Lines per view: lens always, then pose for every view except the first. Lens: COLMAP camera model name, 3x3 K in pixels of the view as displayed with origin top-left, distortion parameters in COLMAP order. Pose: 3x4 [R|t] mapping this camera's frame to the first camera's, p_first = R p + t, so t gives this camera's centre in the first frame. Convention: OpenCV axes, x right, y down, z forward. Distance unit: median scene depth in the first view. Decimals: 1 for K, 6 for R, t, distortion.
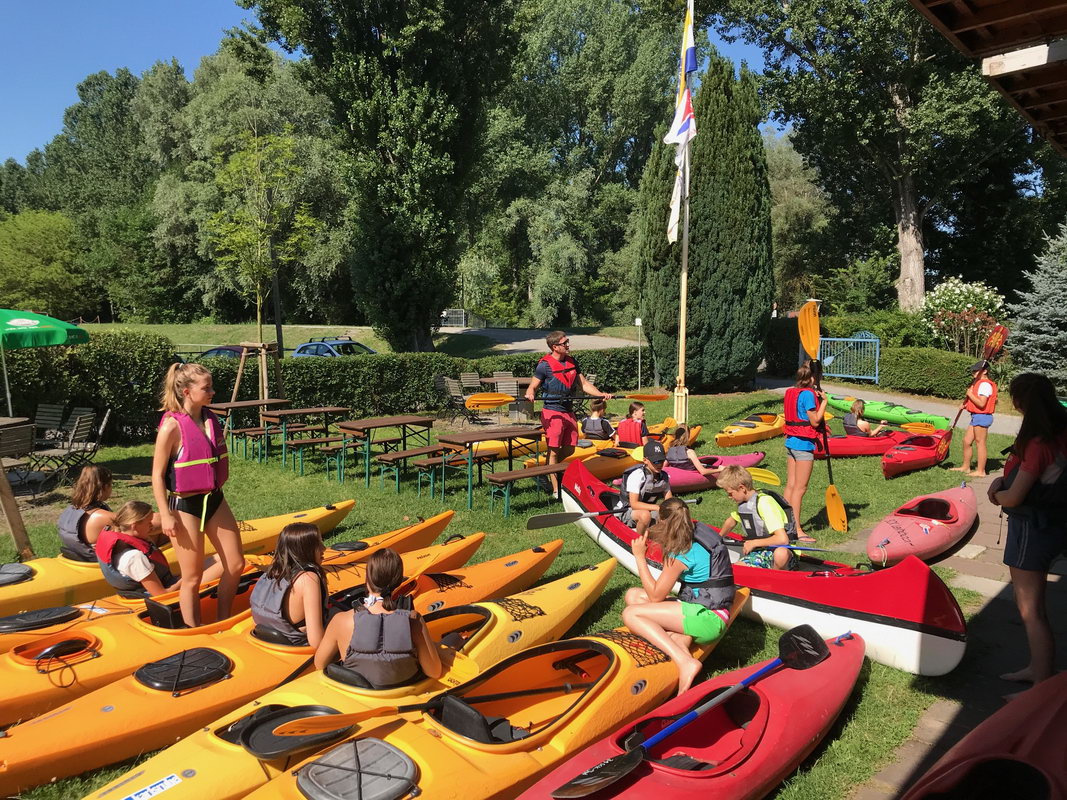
lens RADIAL K [[884.1, 0, 535.2], [0, 884.1, 388.5], [0, 0, 1]] dist [0.034588, -0.027350]
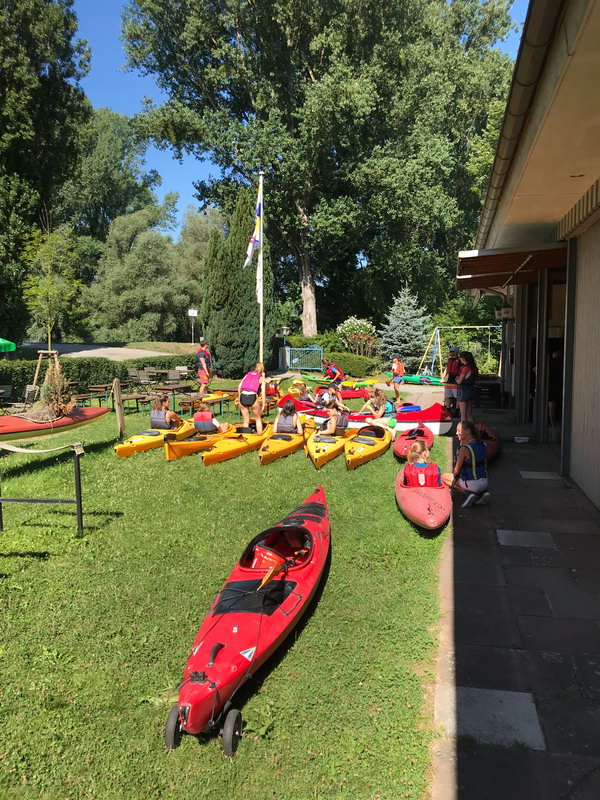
lens RADIAL K [[662.9, 0, 298.7], [0, 662.9, 405.5], [0, 0, 1]] dist [0.034588, -0.027350]
pose [[0.901821, -0.042396, 0.430025, -0.167155], [0.031449, 0.998976, 0.032536, 0.011738], [-0.430964, -0.015817, 0.902231, -0.162527]]
